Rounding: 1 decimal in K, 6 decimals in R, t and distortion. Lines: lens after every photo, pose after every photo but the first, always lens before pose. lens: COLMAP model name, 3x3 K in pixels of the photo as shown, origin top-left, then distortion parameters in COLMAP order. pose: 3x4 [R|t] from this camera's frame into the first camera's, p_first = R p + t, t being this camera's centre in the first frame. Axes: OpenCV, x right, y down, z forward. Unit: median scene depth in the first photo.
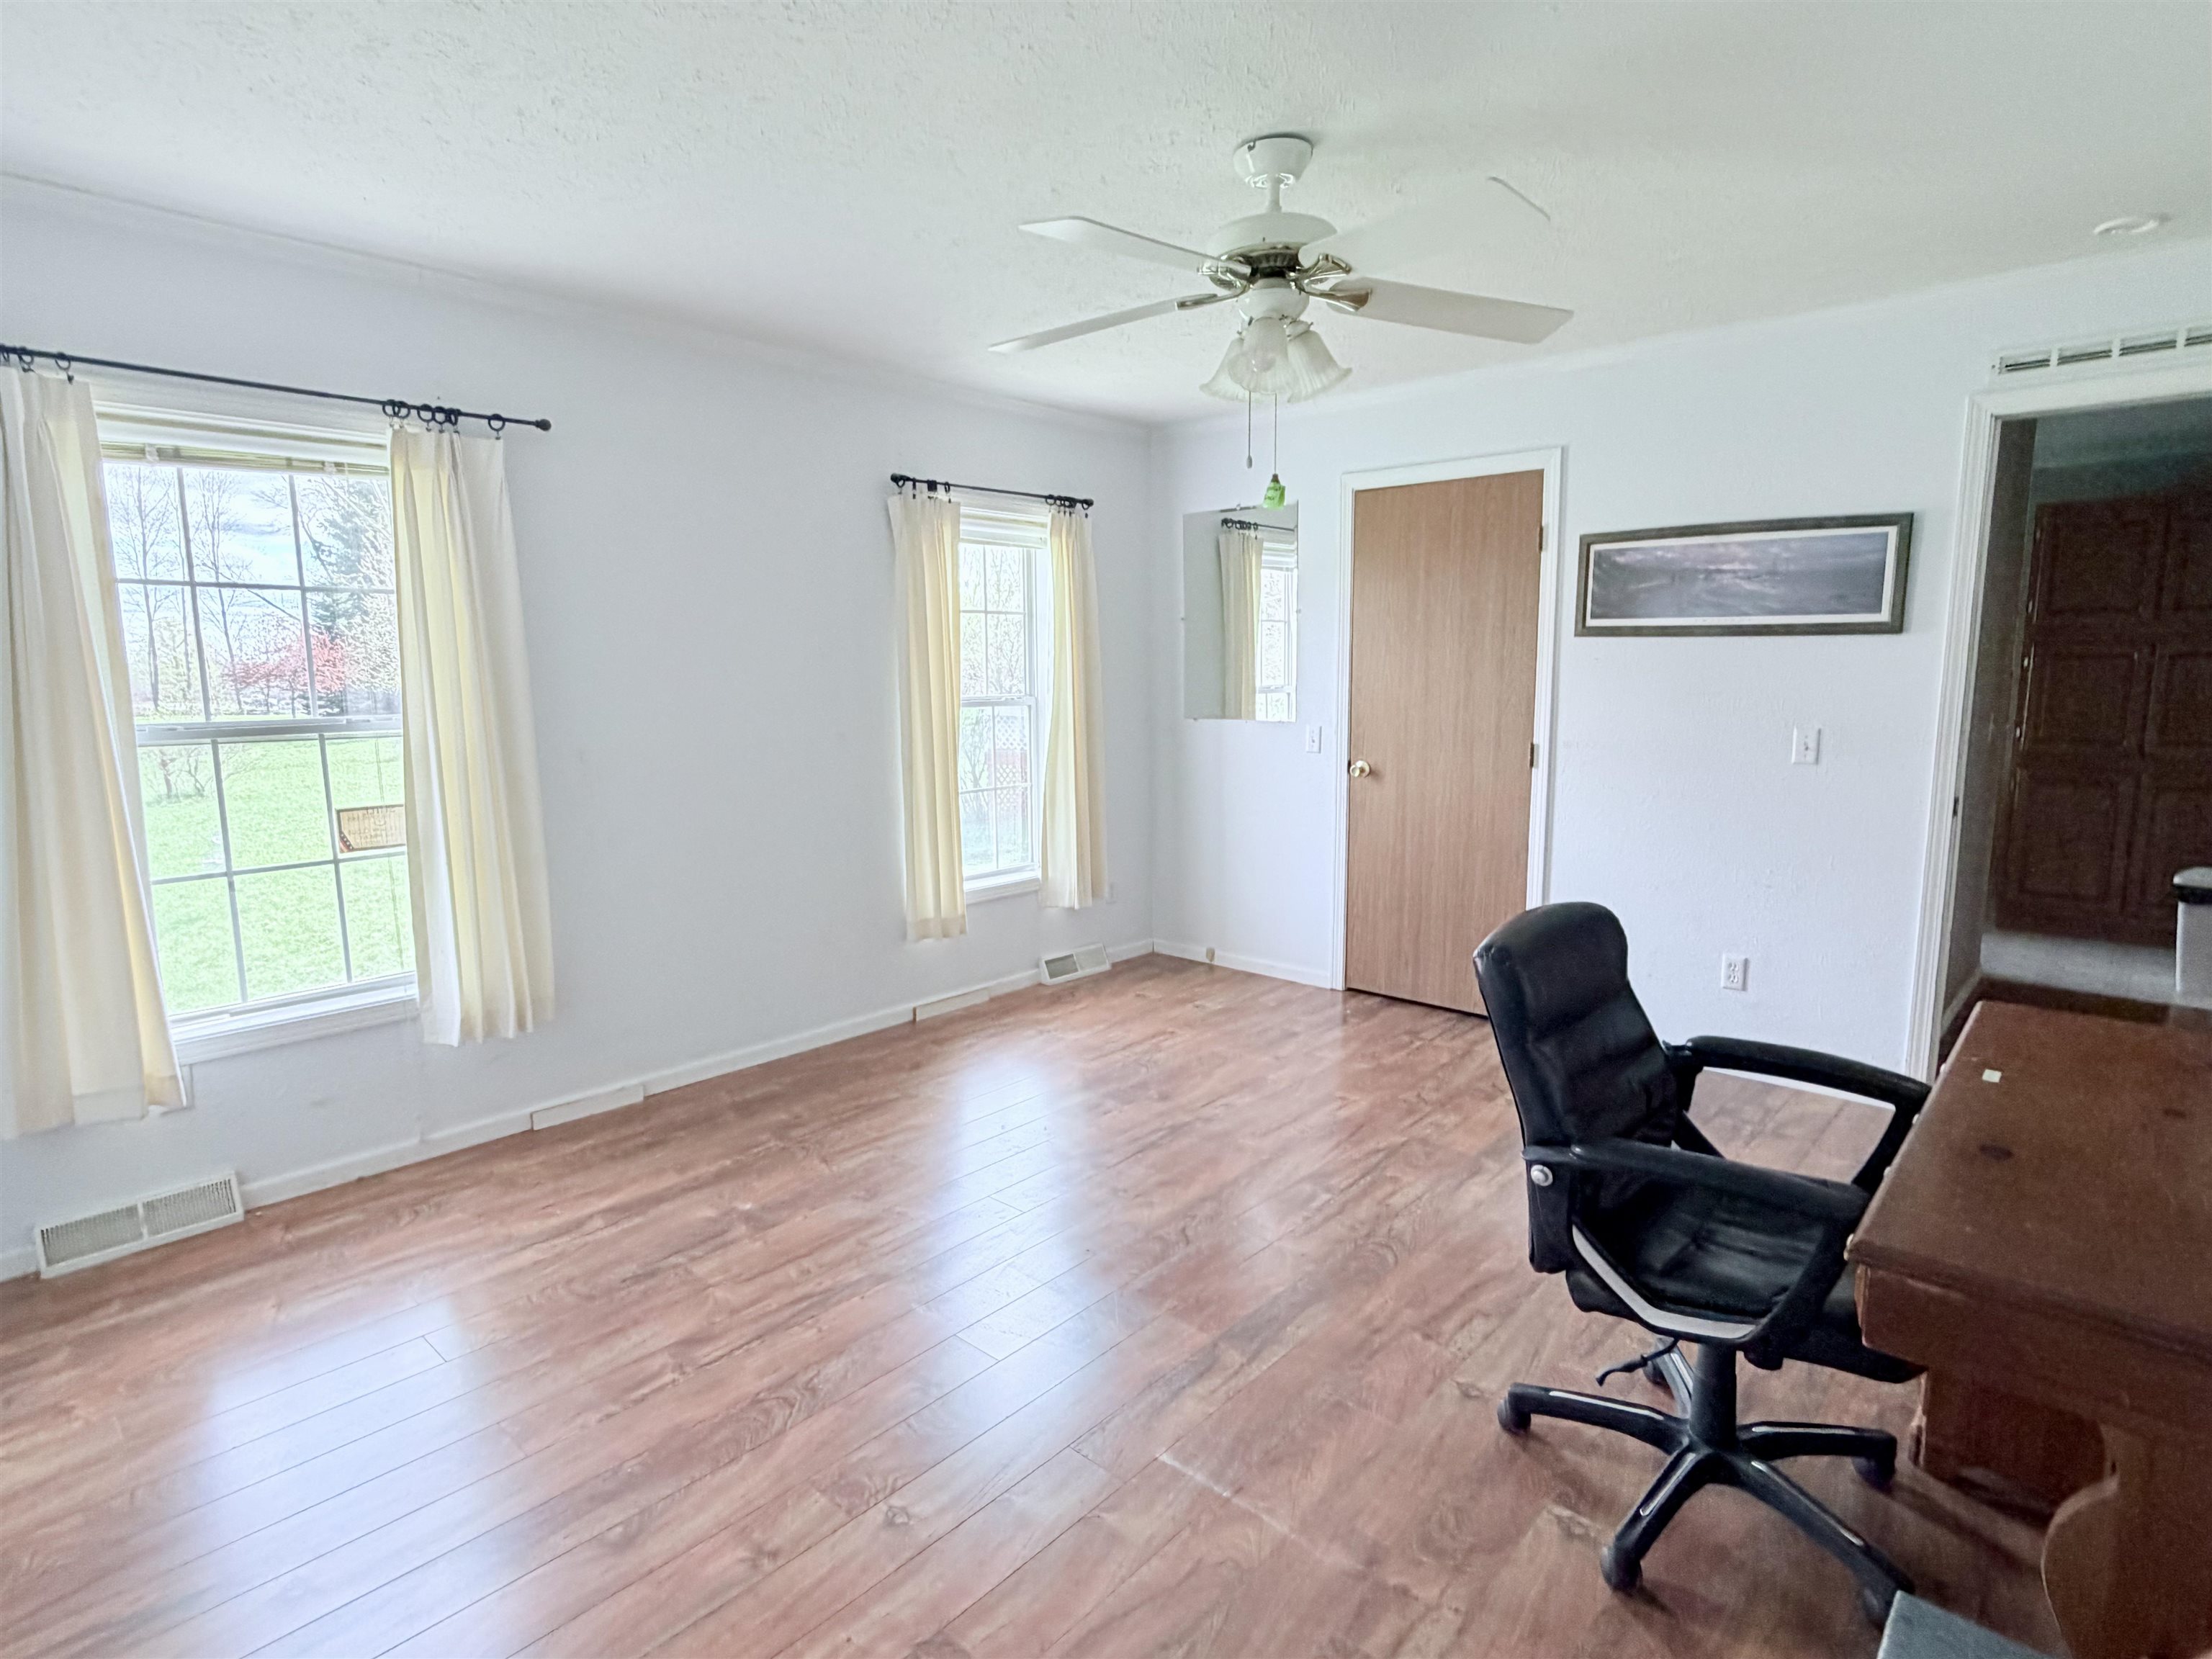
lens RADIAL K [[1172.1, 0, 1101.4], [0, 1172.1, 831.6], [0, 0, 1]] dist [0.000131, 0.000780]
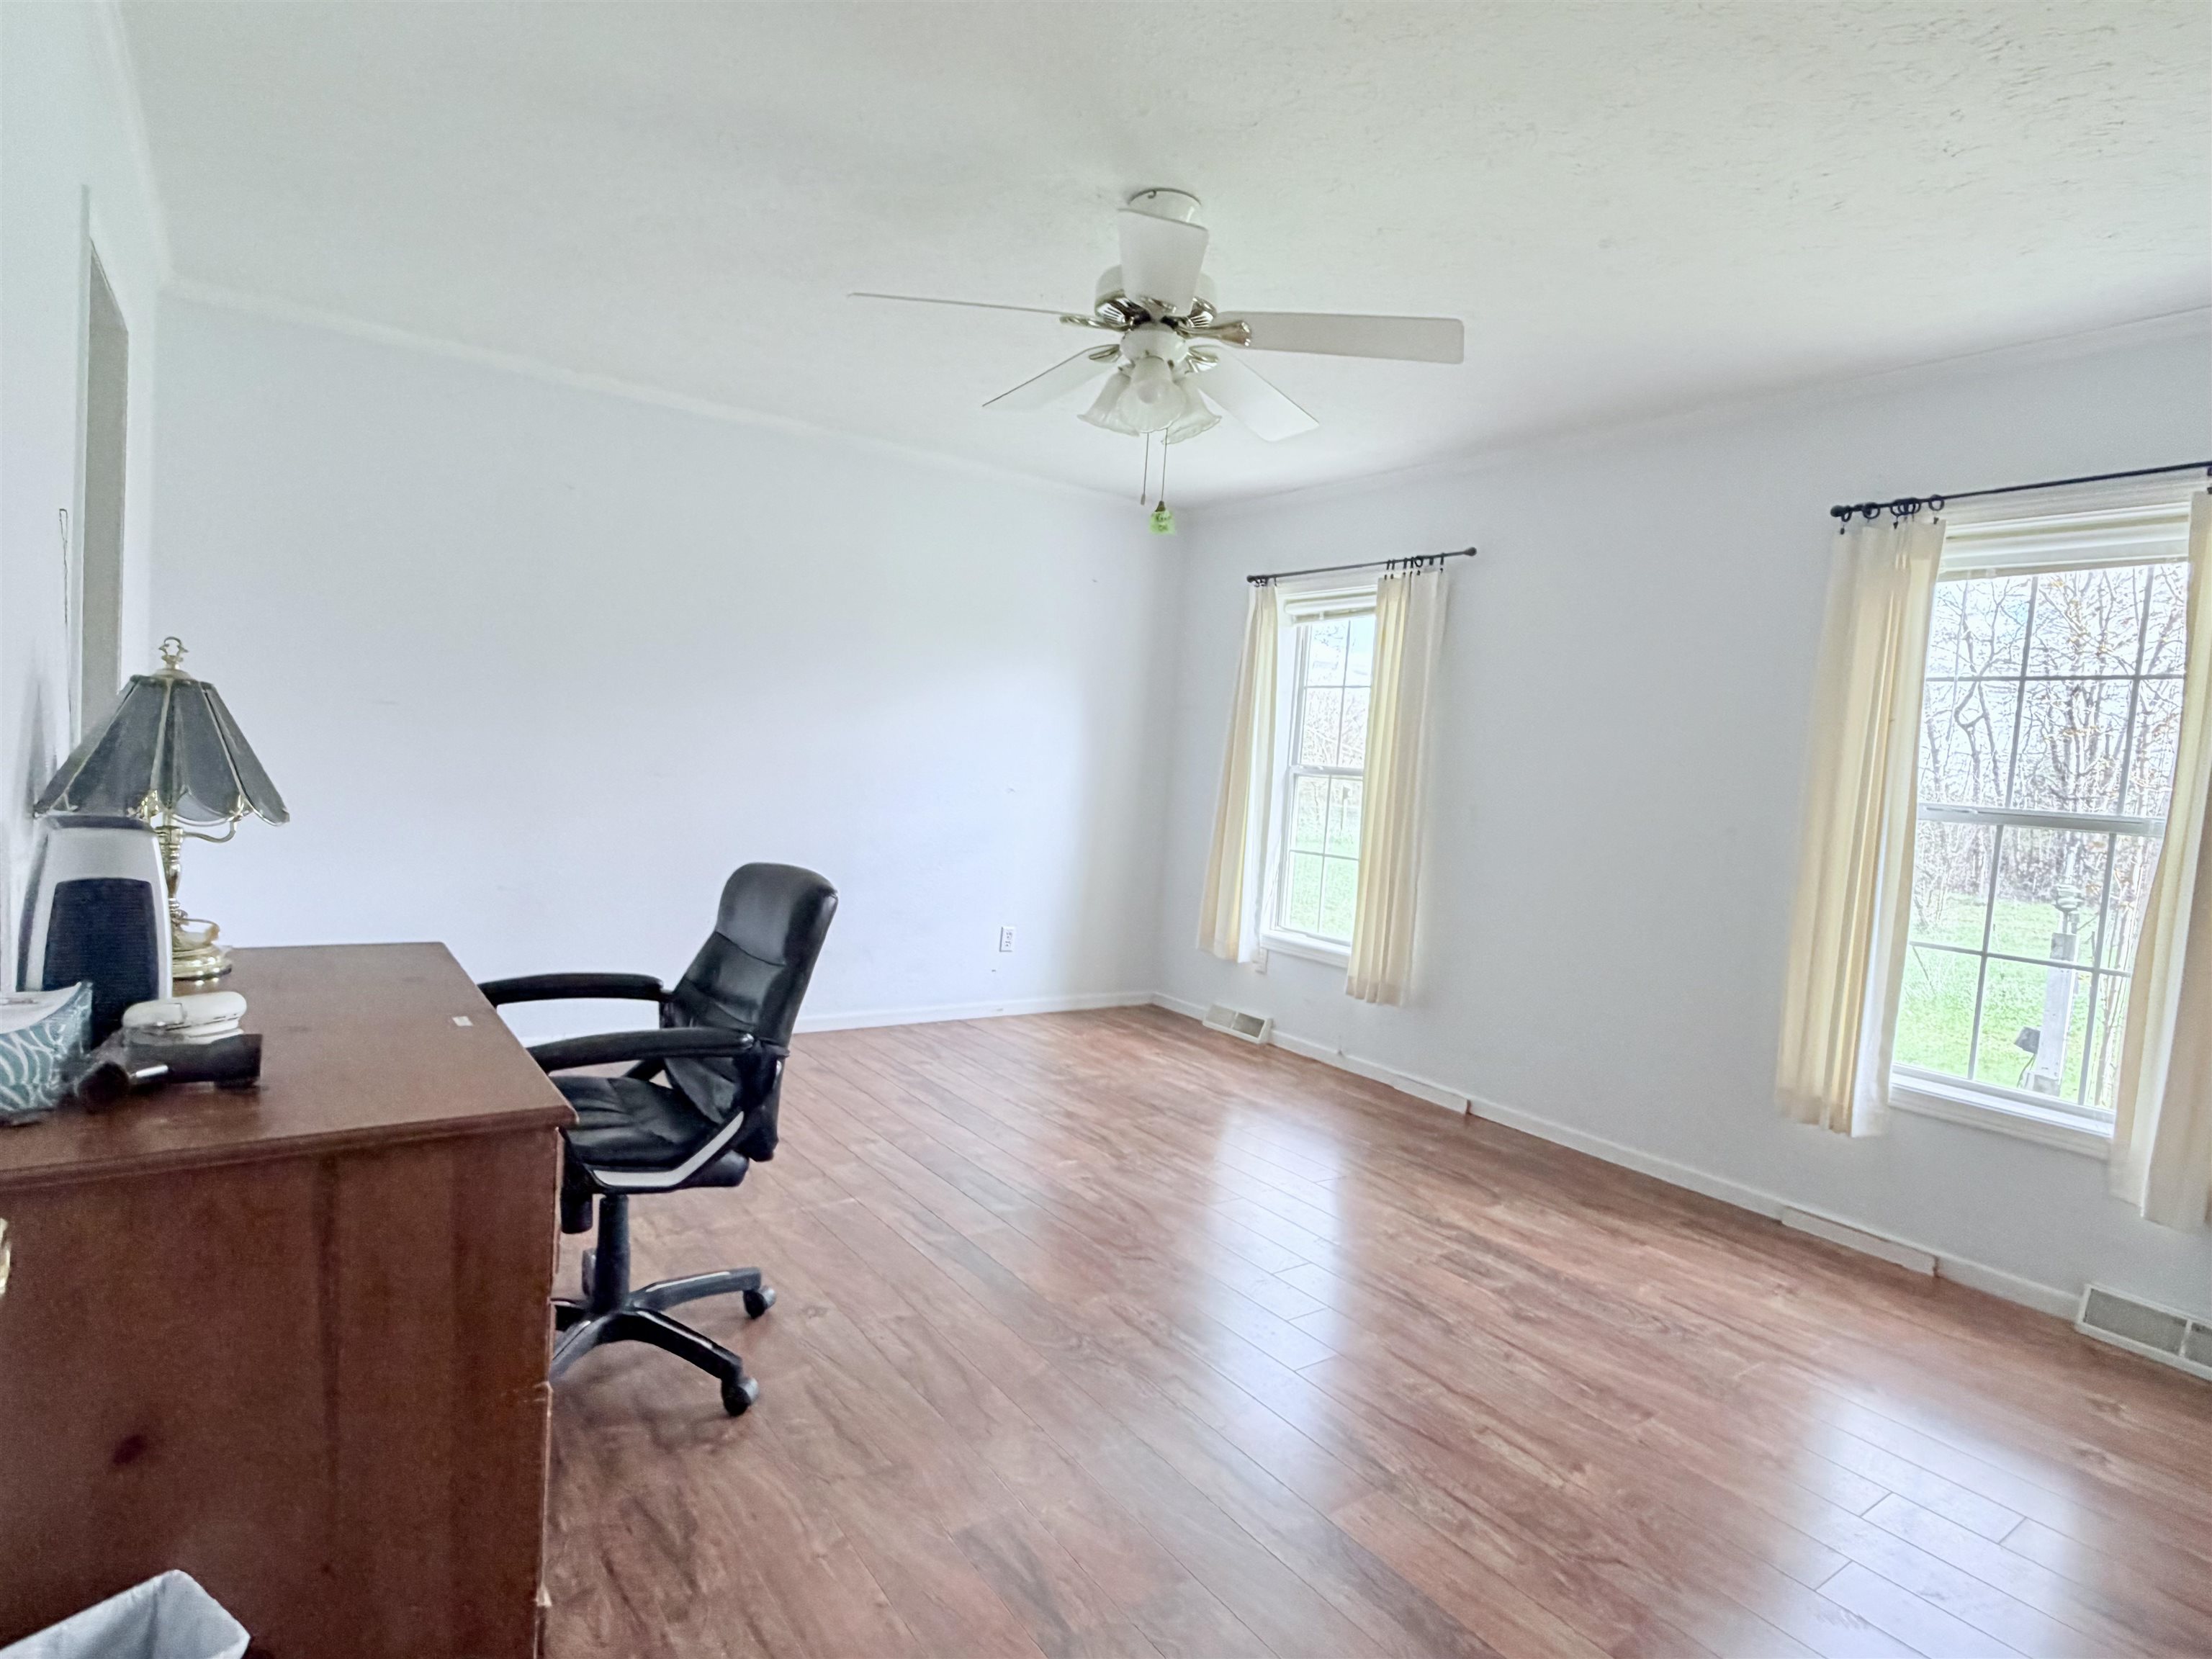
lens RADIAL K [[1172.1, 0, 1100.1], [0, 1172.1, 831.7], [0, 0, 1]] dist [0.000131, 0.000780]
pose [[-0.214294, 0.054157, -0.975267, 0.806243], [-0.207903, 0.973053, 0.099716, -0.081134], [0.954387, 0.224130, -0.197260, 0.842632]]
